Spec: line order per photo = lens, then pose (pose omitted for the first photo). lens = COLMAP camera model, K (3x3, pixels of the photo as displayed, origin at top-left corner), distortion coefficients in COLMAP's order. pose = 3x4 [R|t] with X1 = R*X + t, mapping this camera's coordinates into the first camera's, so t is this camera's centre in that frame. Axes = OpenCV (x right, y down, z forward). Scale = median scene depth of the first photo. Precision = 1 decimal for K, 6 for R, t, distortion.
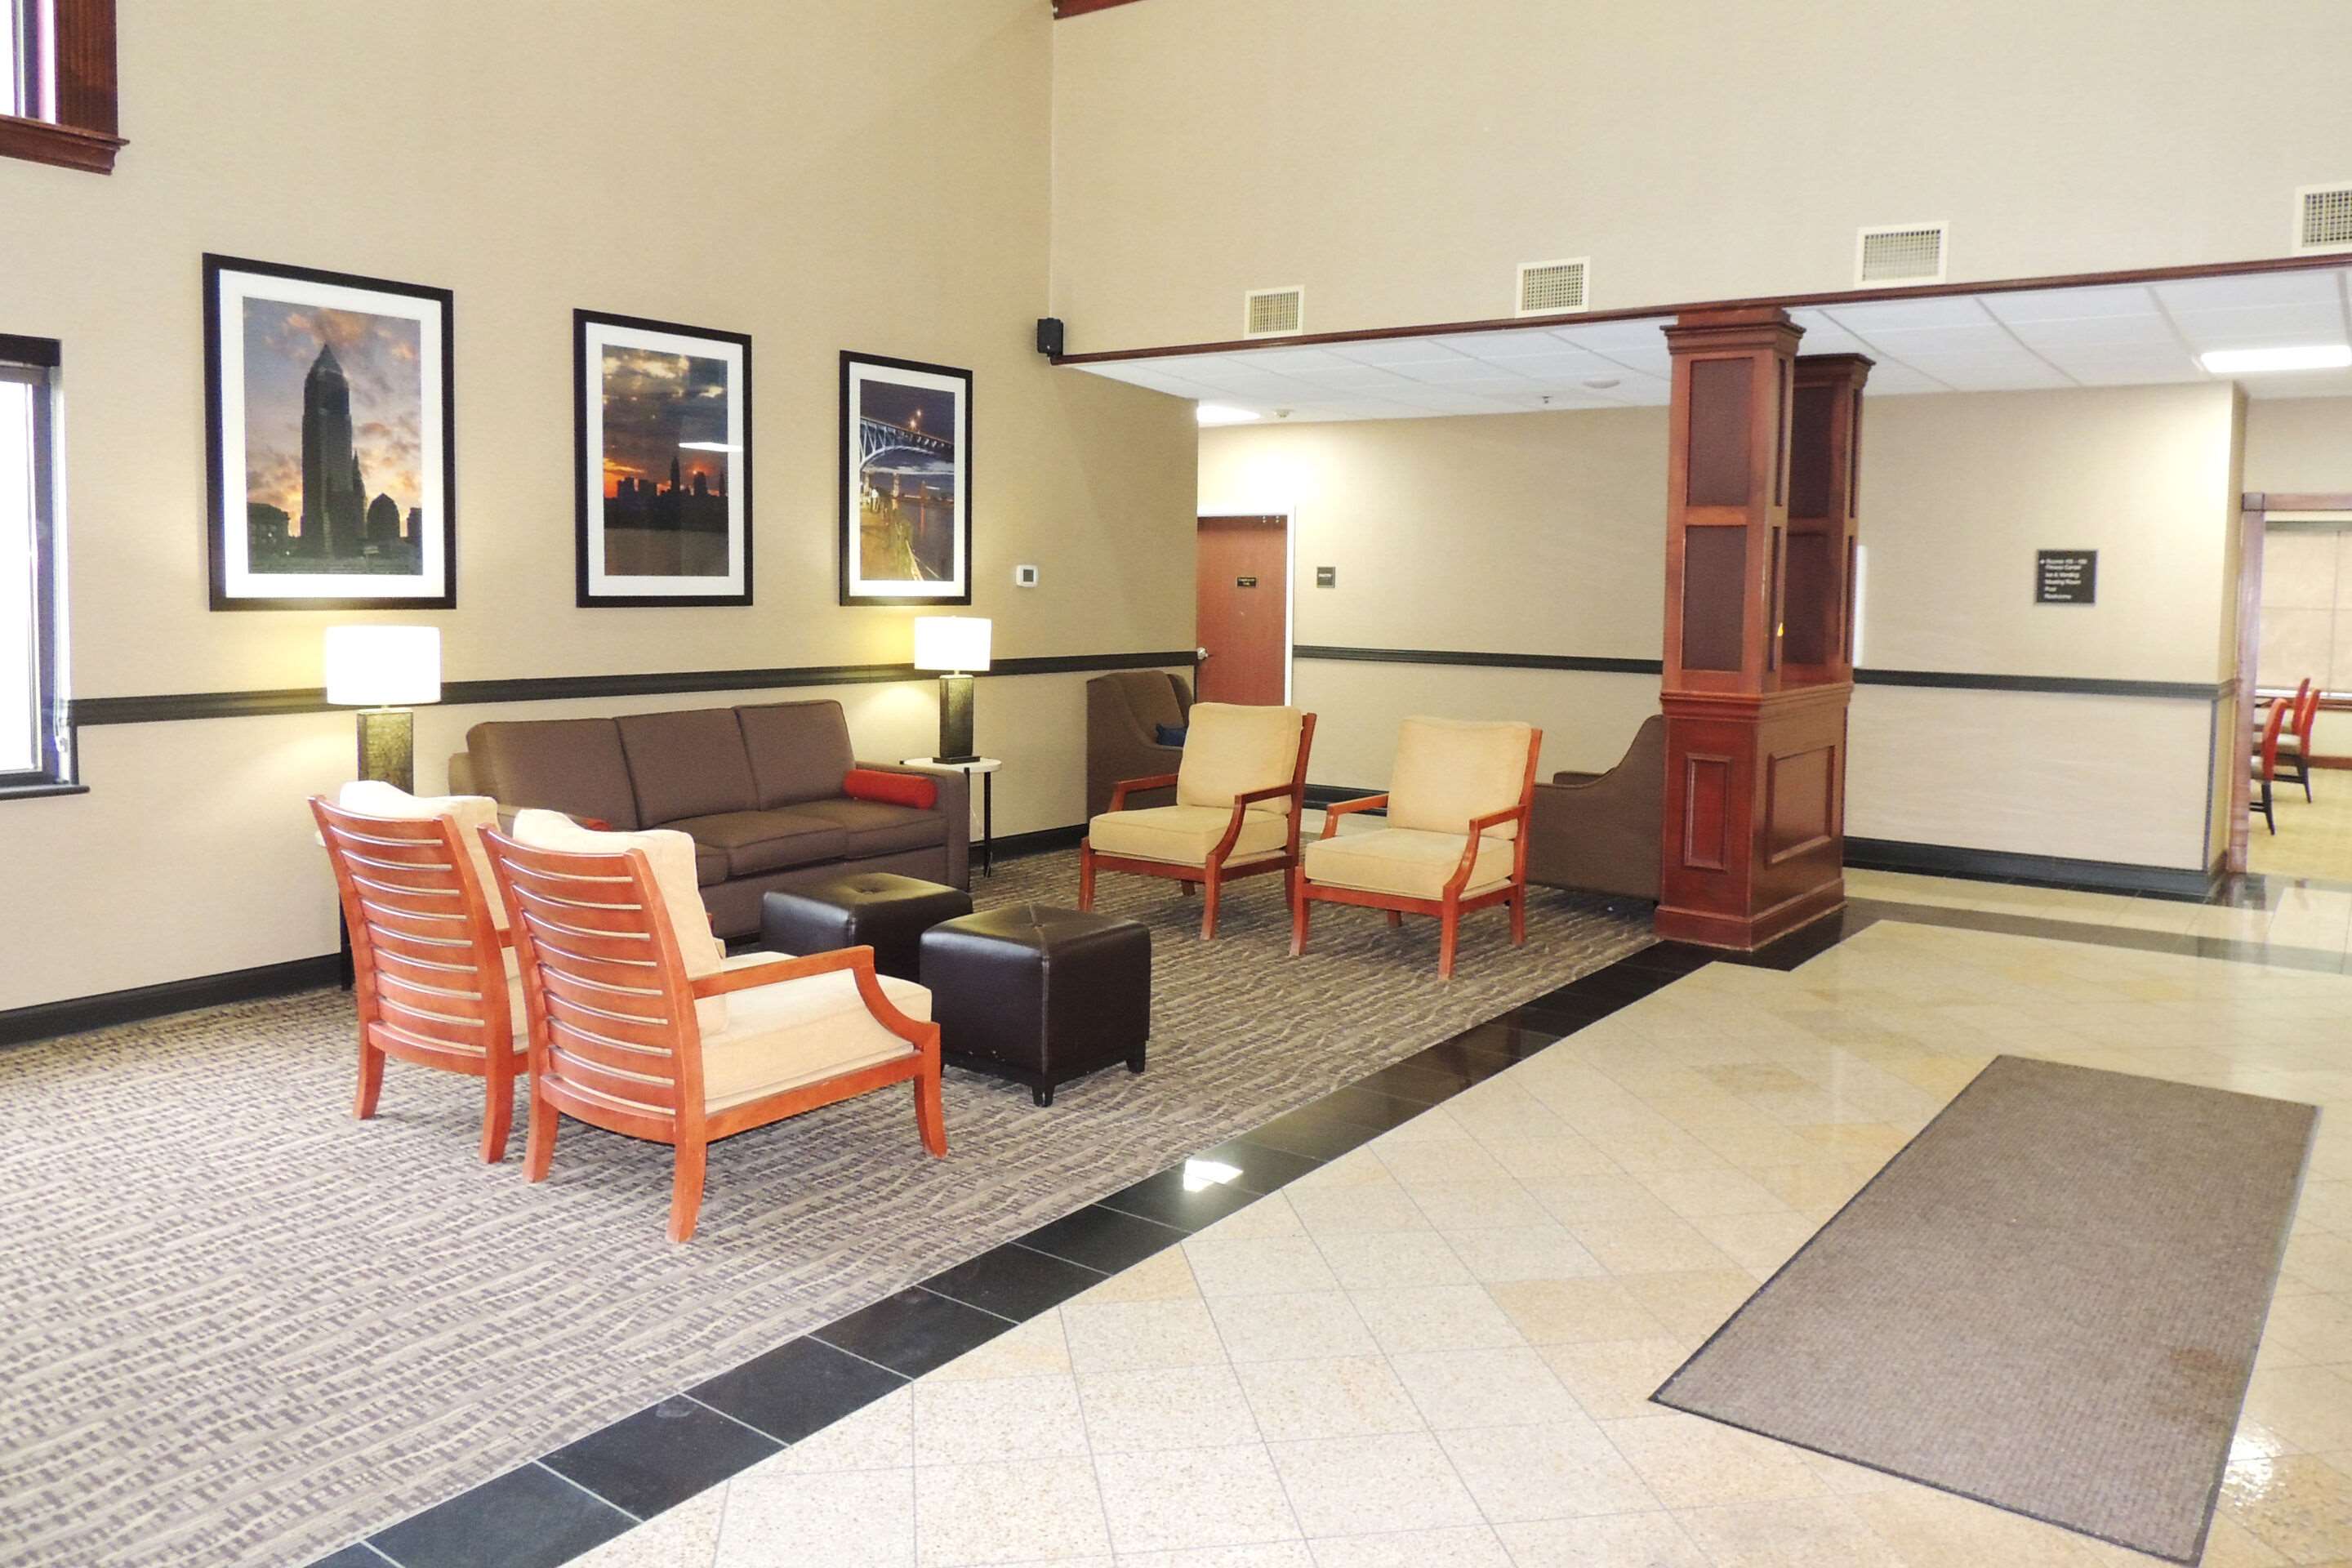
lens RADIAL K [[1749.7, 0, 1146.7], [0, 1749.7, 677.1], [0, 0, 1]] dist [-0.010448, -0.000863]
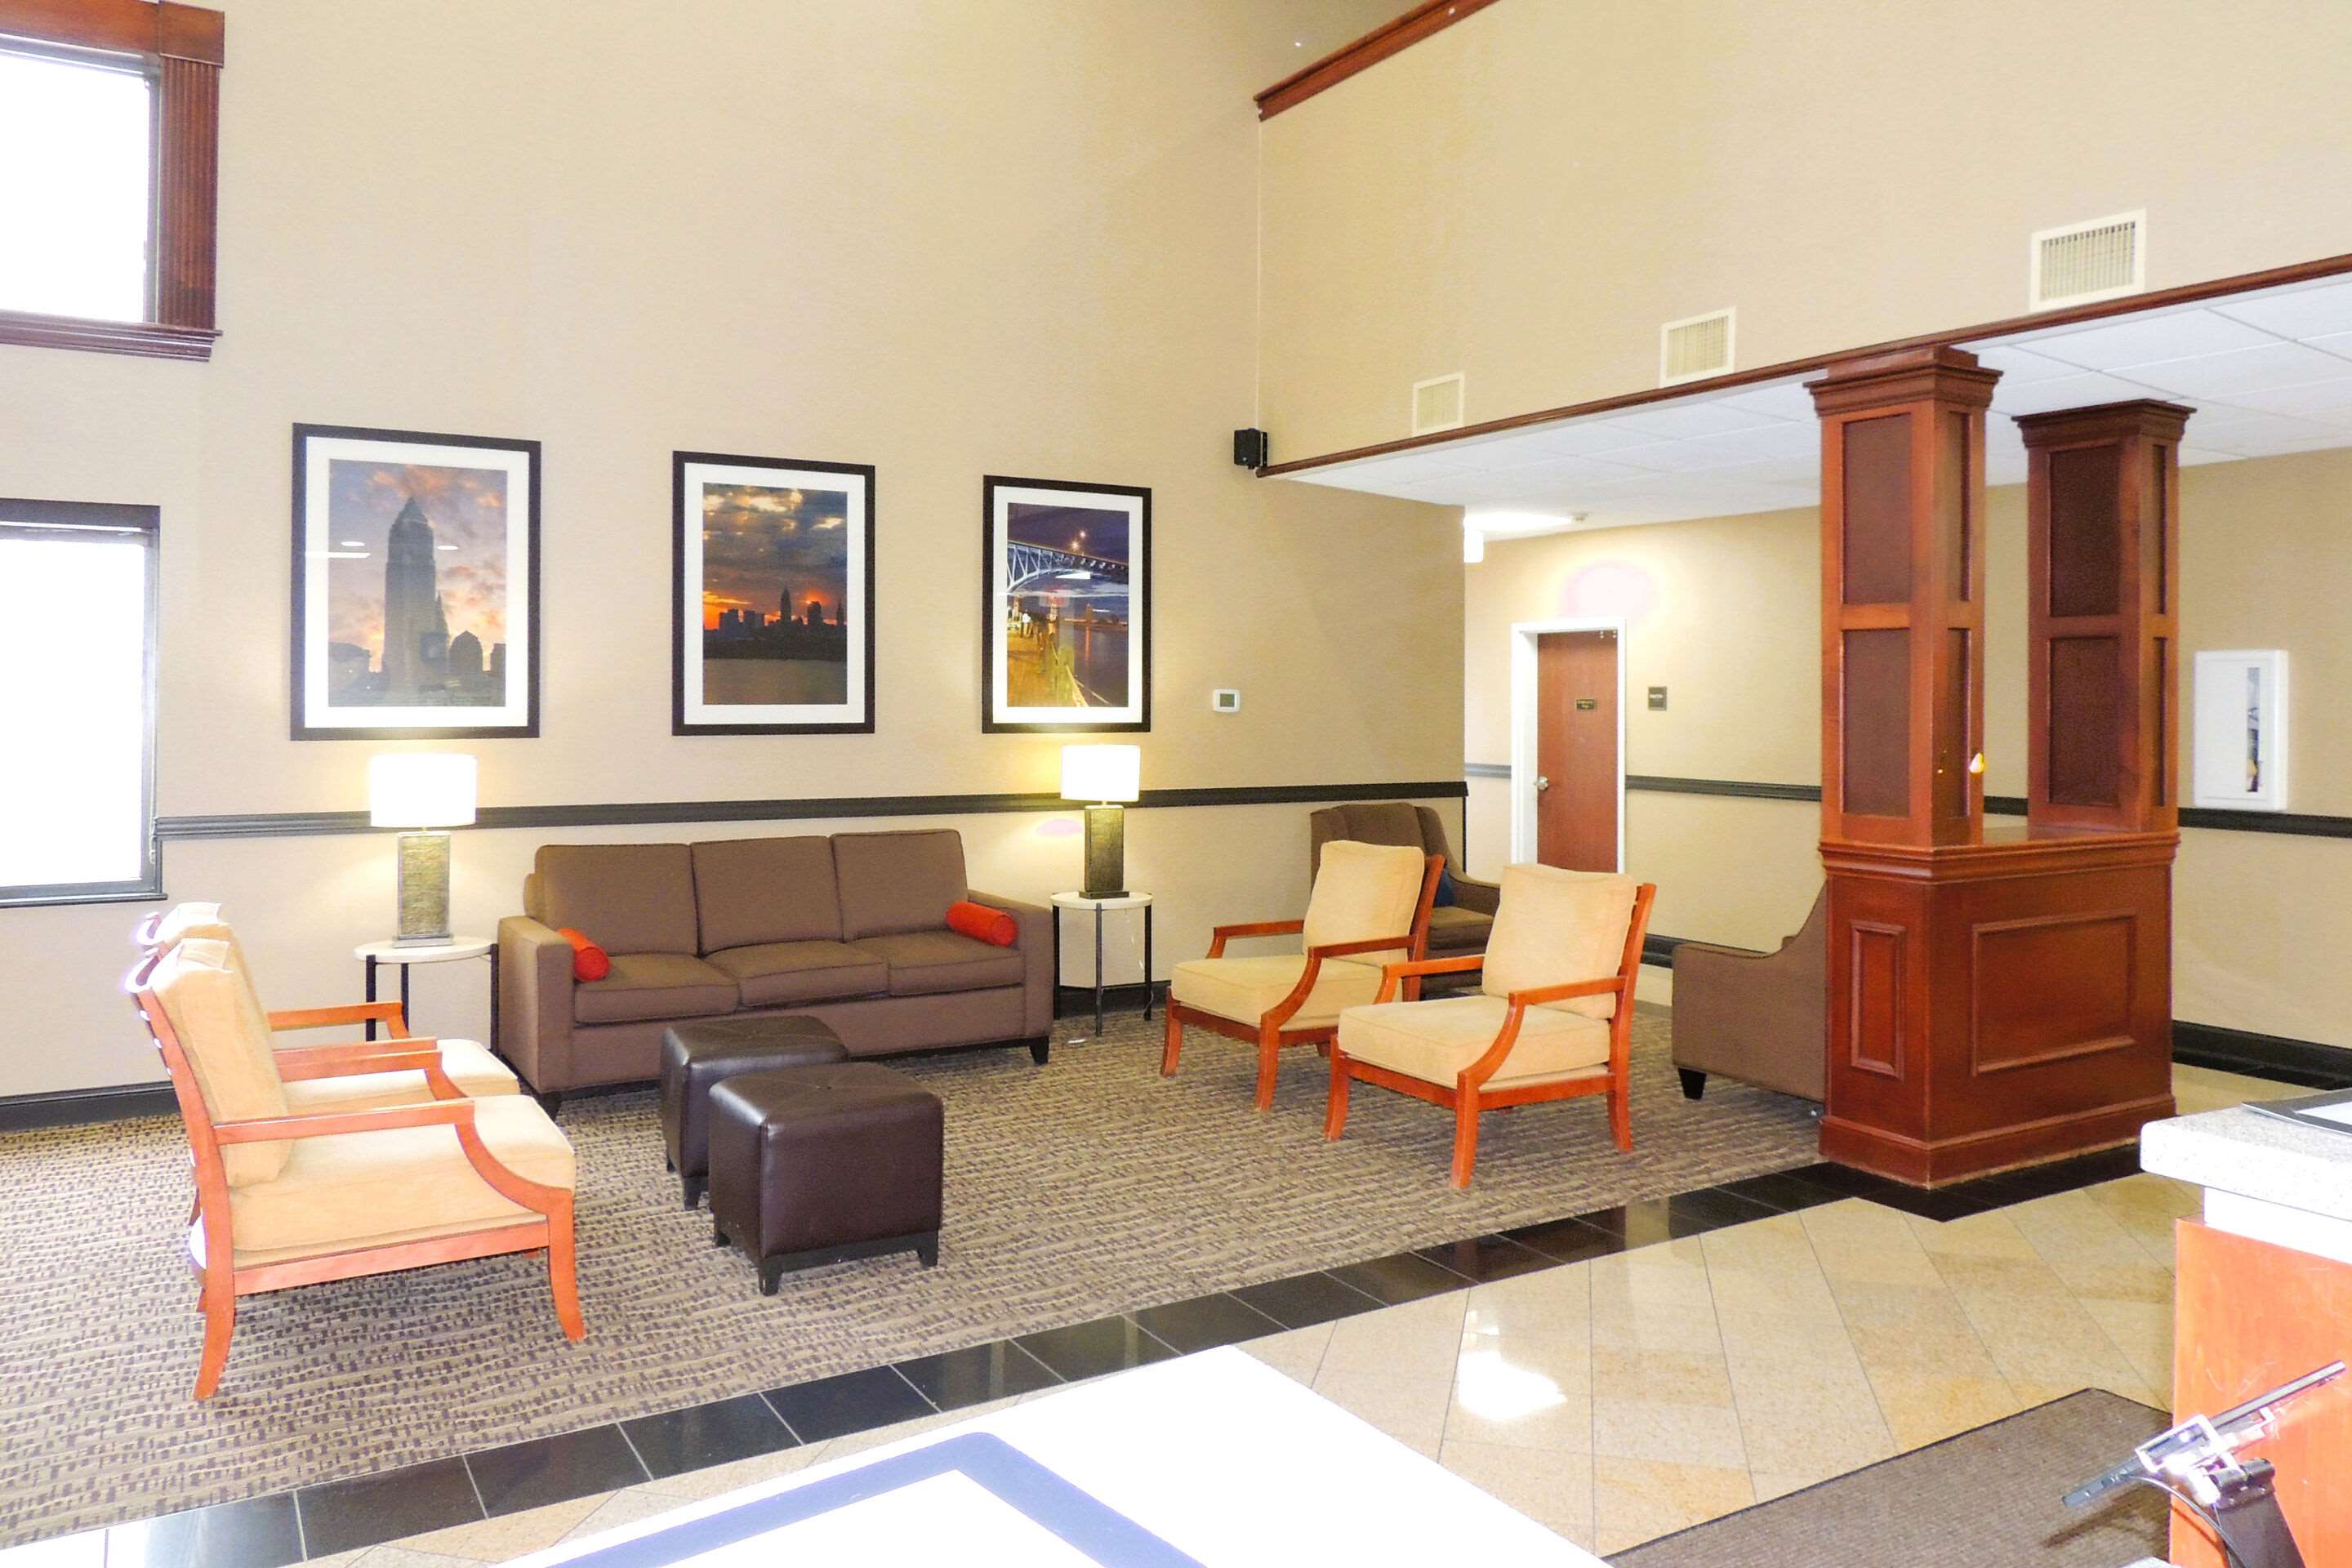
lens RADIAL K [[1705.4, 0, 1137.3], [0, 1705.4, 674.0], [0, 0, 1]] dist [-0.019012, 0.003161]
pose [[0.919949, -0.015739, -0.391723, 0.319970], [-0.012994, 0.997421, -0.070591, -0.008522], [0.391823, 0.070030, 0.917371, 0.176505]]
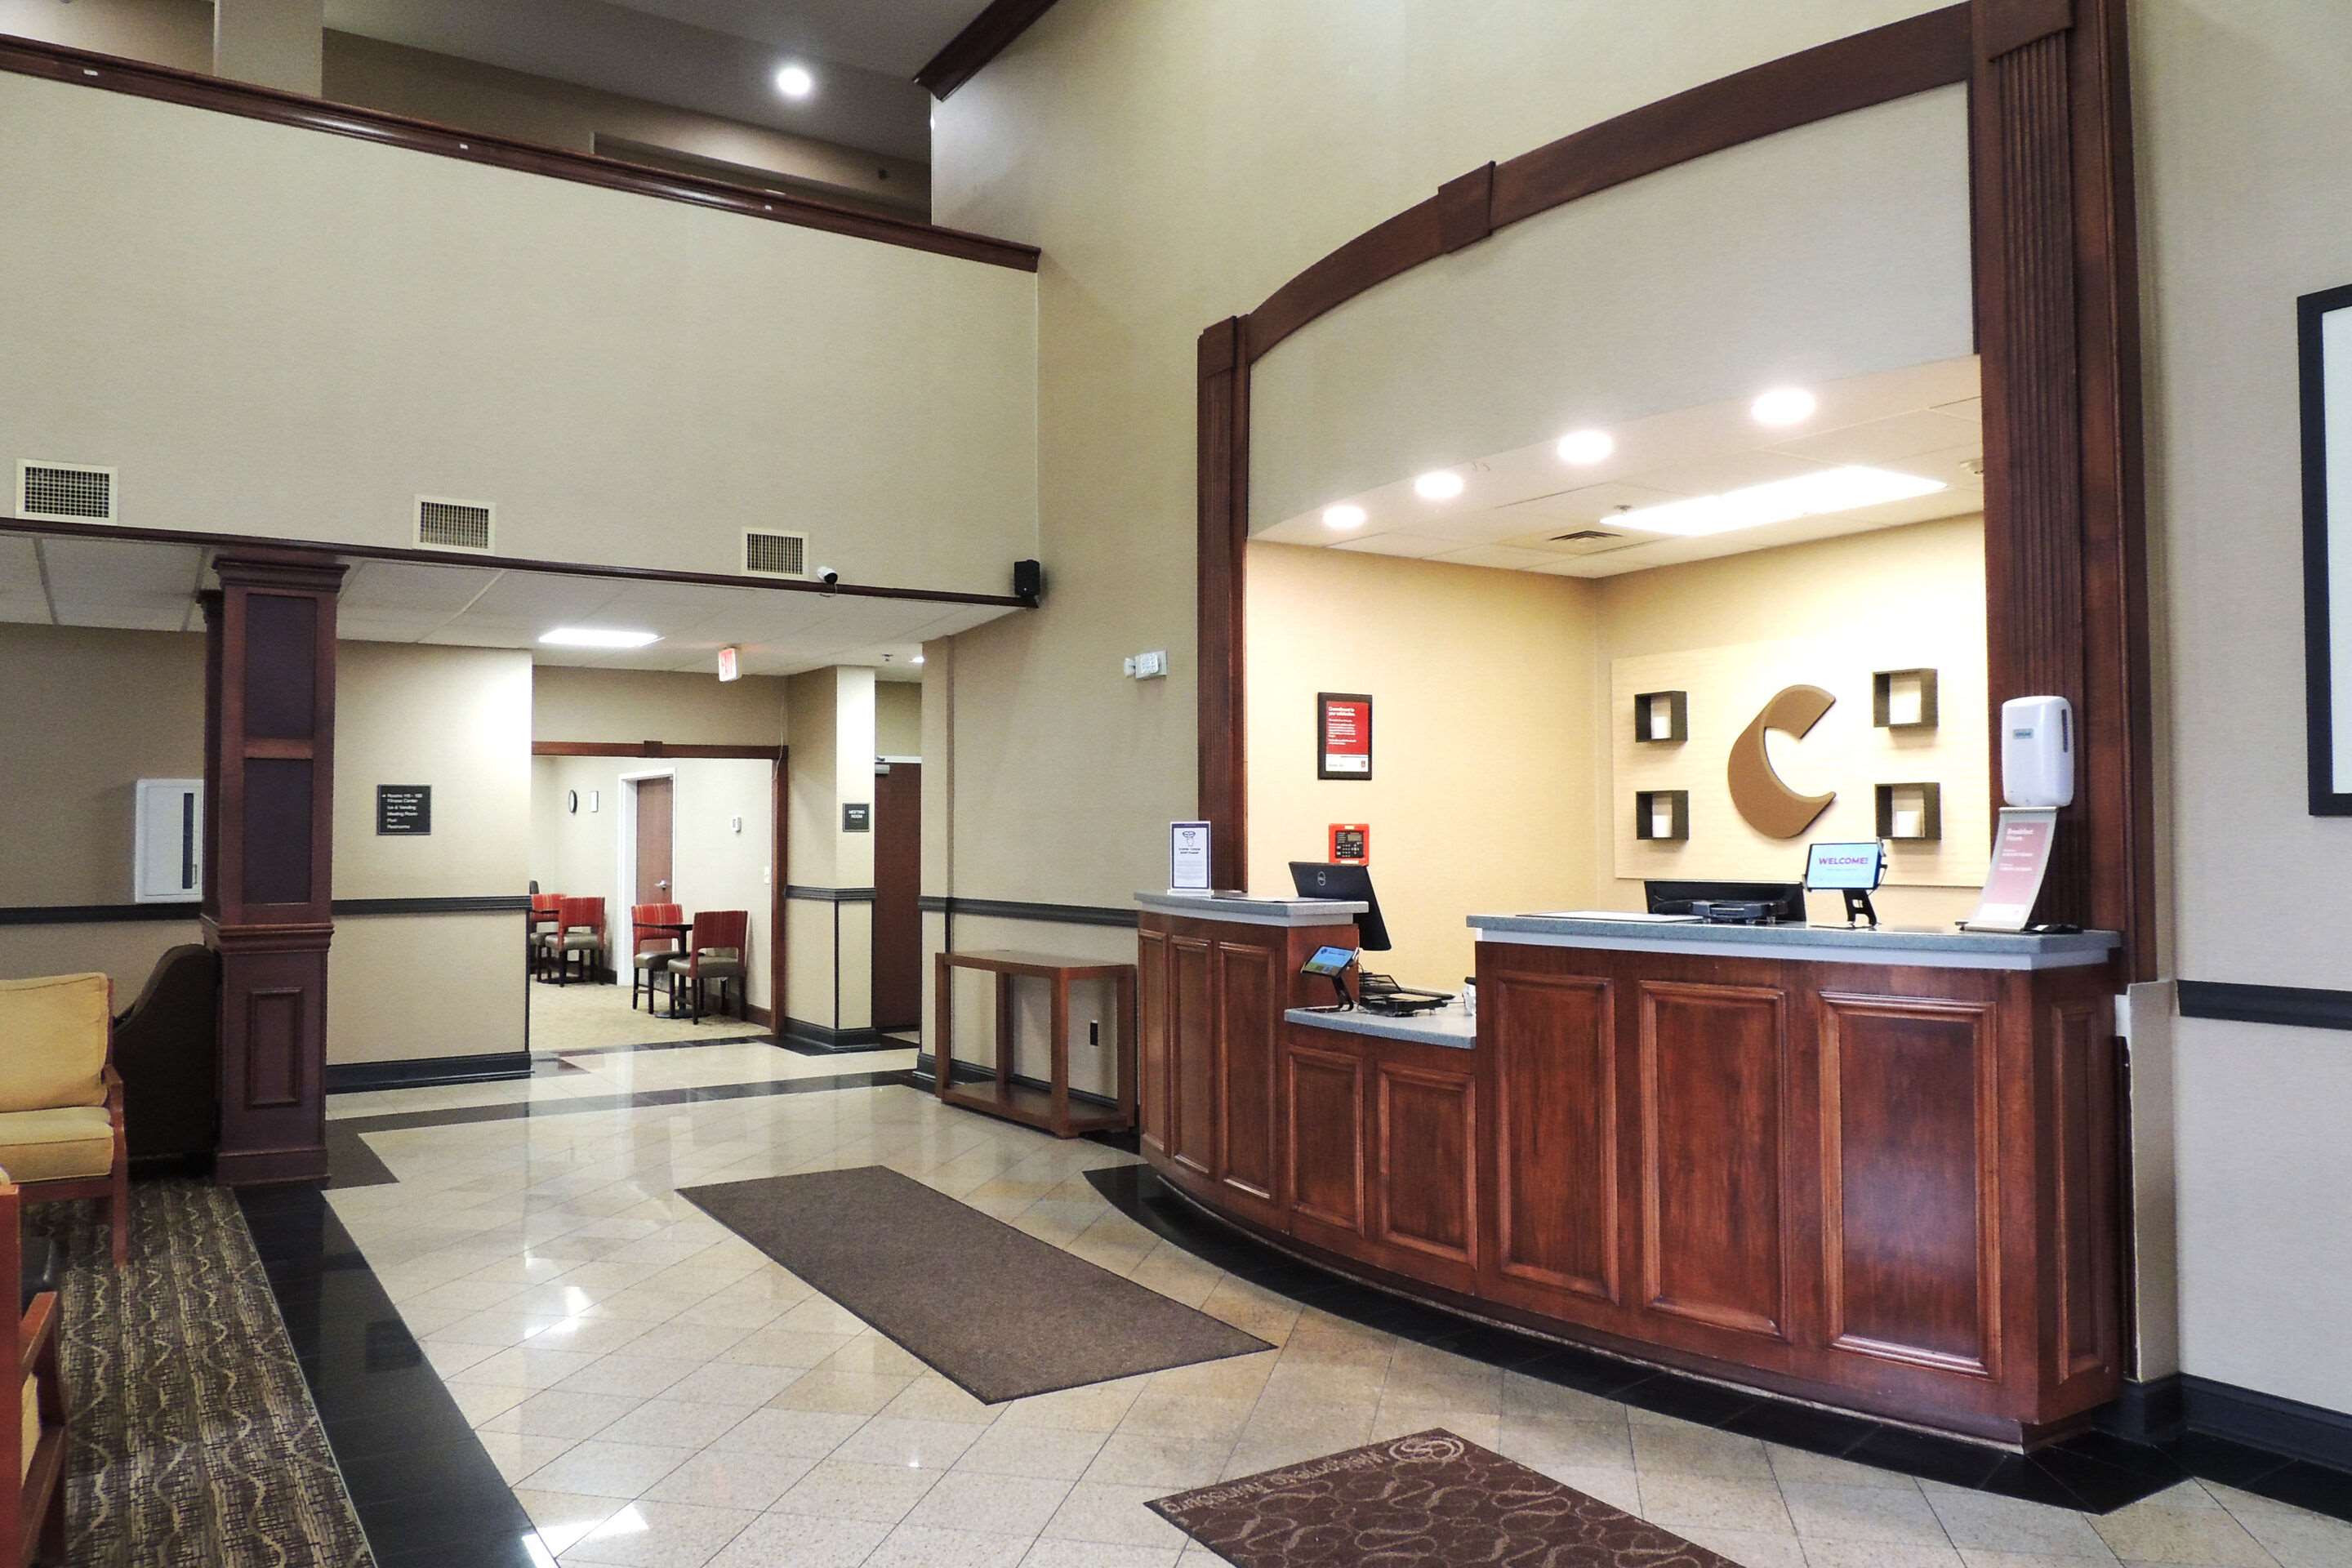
lens RADIAL K [[1721.8, 0, 1215.3], [0, 1721.8, 750.0], [0, 0, 1]] dist [-0.009359, -0.002515]
pose [[0.343594, 0.025869, 0.938762, -0.417454], [0.064883, 0.996578, -0.051210, -0.005993], [-0.936874, 0.078506, 0.340740, 0.154480]]
